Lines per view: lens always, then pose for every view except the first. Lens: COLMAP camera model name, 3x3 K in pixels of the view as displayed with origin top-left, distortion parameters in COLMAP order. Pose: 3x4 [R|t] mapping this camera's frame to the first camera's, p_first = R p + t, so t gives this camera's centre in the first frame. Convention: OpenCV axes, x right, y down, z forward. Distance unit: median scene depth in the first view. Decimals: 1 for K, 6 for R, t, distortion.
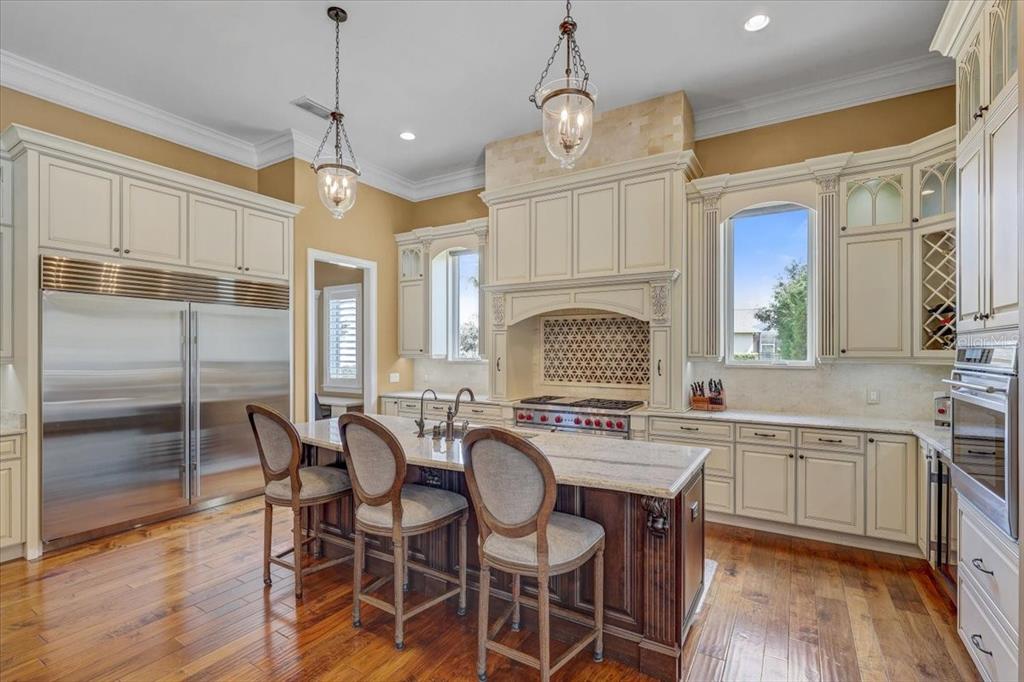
lens RADIAL K [[464.8, 0, 512.1], [0, 464.8, 346.5], [0, 0, 1]] dist [0.000358, -0.000146]
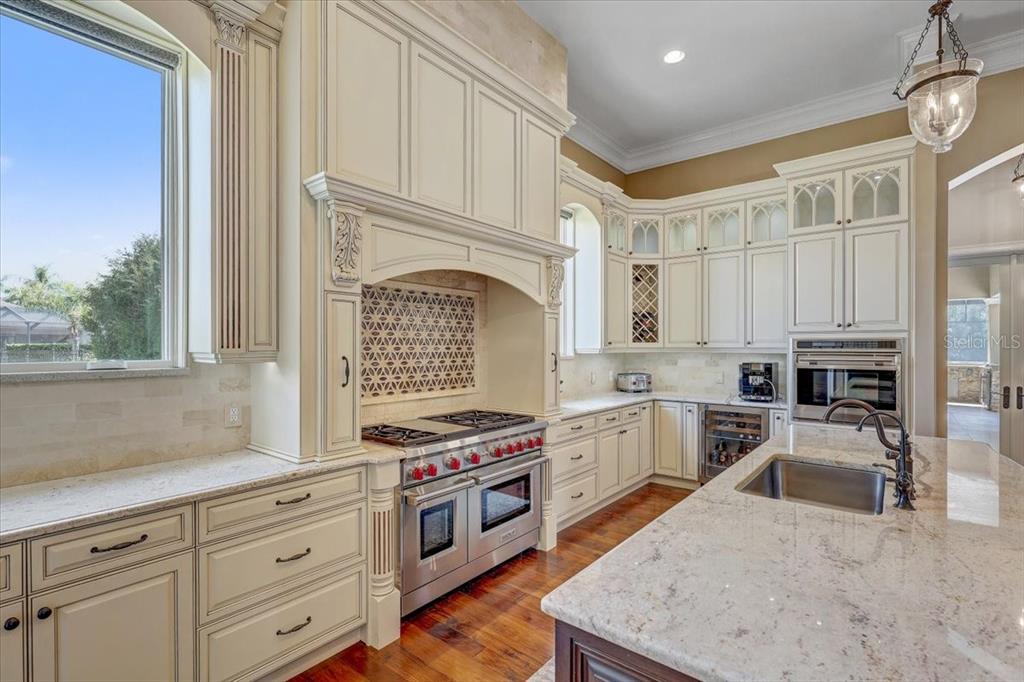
lens RADIAL K [[464.8, 0, 512.1], [0, 464.8, 346.5], [0, 0, 1]] dist [0.000358, -0.000146]
pose [[0.182582, 0.001987, 0.983189, -0.421429], [-0.004530, 0.999989, -0.001180, 0.015743], [-0.983180, -0.004238, 0.182589, 0.766566]]
